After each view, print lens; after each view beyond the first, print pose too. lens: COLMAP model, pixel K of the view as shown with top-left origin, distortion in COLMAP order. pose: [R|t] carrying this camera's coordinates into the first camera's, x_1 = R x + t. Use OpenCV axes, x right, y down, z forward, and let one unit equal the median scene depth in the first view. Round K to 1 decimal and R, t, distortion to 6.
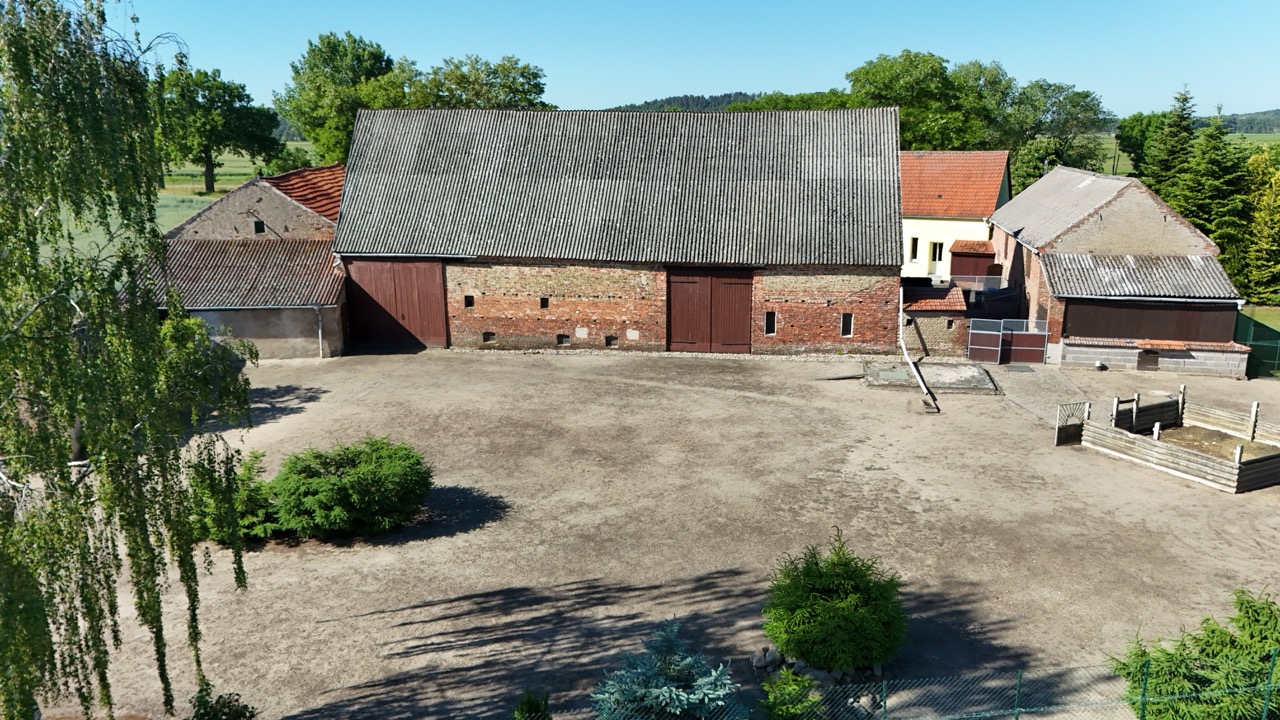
lens RADIAL K [[942.1, 0, 642.6], [0, 942.1, 361.3], [0, 0, 1]] dist [0.074160, -0.072275]
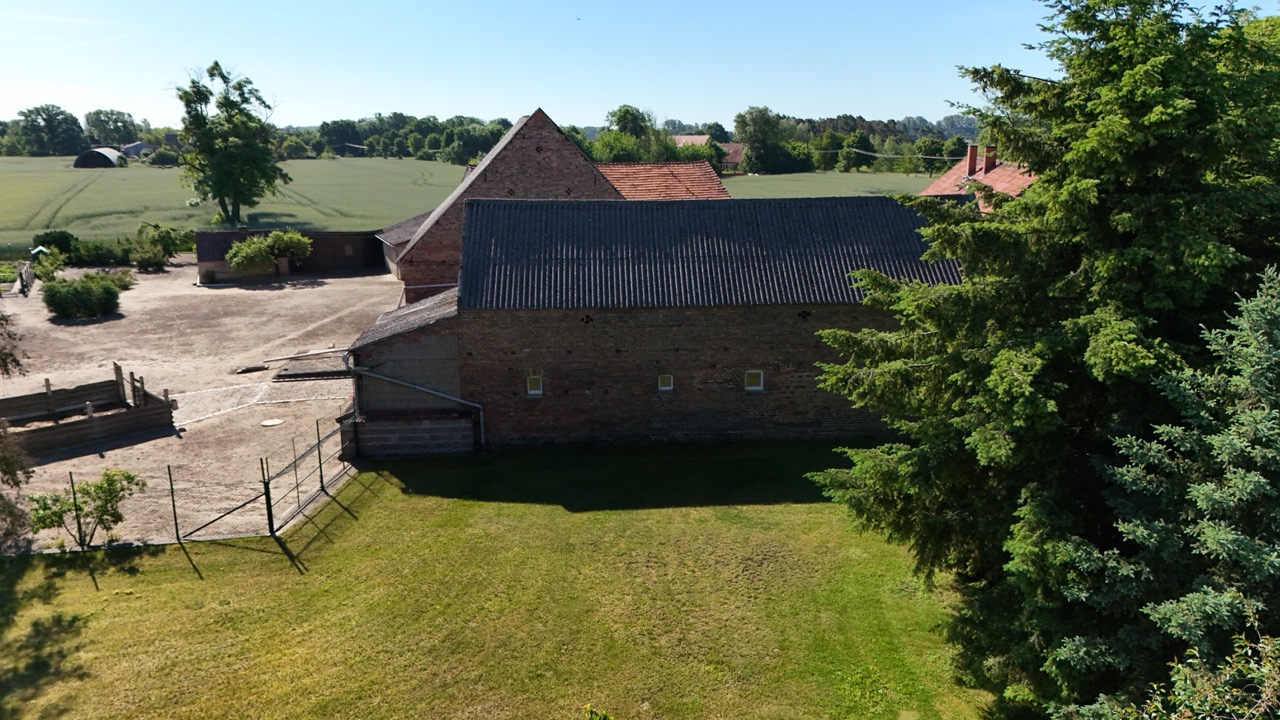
lens RADIAL K [[947.8, 0, 643.6], [0, 947.8, 355.9], [0, 0, 1]] dist [0.067561, -0.062338]
pose [[0.306574, 0.216985, -0.926785, 1.255586], [-0.220640, 0.963350, 0.152560, -0.208526], [0.925921, 0.157715, 0.343213, 0.849492]]
